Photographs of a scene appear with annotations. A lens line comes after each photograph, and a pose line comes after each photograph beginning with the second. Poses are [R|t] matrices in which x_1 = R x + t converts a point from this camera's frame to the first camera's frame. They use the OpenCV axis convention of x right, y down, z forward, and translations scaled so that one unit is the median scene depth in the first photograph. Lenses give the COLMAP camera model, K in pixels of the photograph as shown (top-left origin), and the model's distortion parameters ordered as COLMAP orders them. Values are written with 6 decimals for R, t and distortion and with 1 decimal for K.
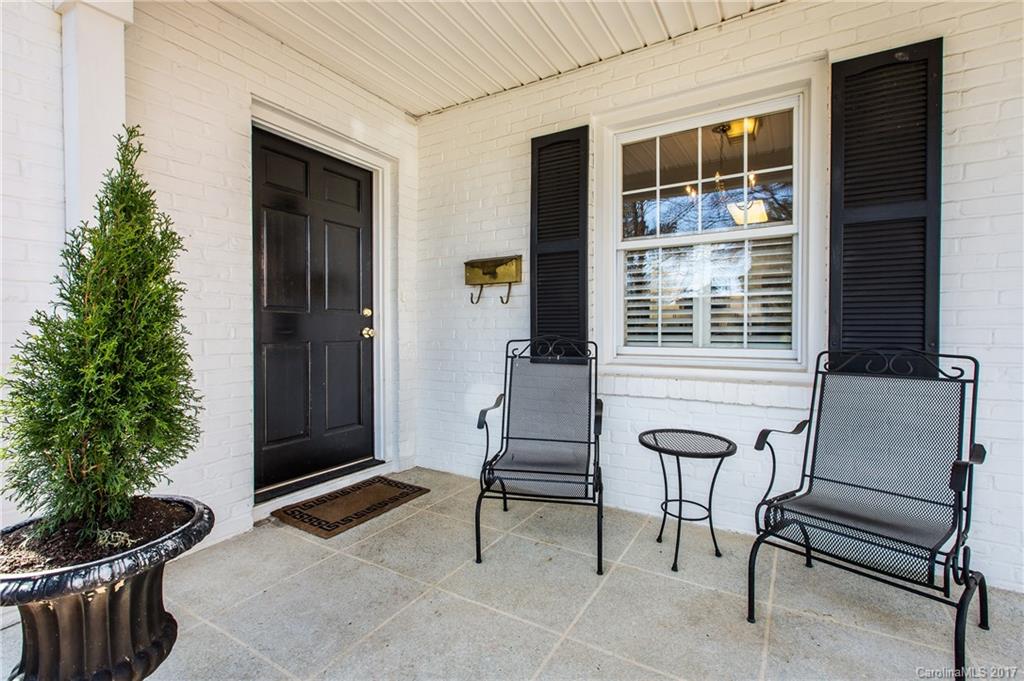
lens RADIAL K [[461.6, 0, 504.2], [0, 461.6, 341.9], [0, 0, 1]] dist [-0.005475, -0.000208]
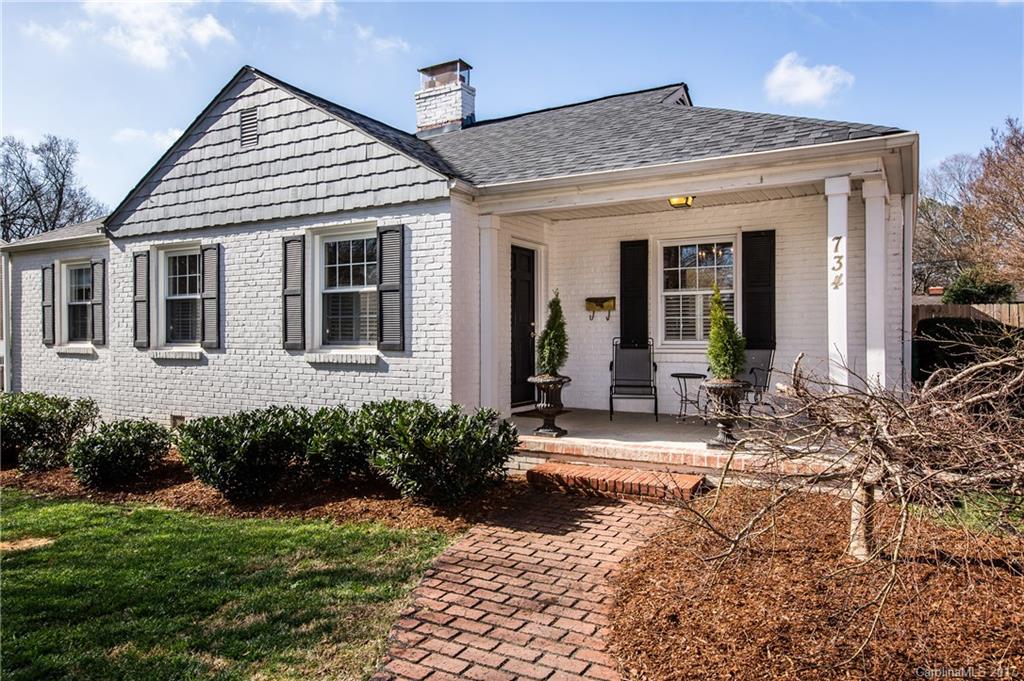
lens RADIAL K [[706.5, 0, 513.3], [0, 706.5, 347.8], [0, 0, 1]] dist [0.005704, -0.005504]
pose [[0.999182, -0.004352, 0.040204, -0.554515], [0.004600, 0.999971, -0.006075, 0.058147], [-0.040177, 0.006255, 0.999173, -2.167322]]
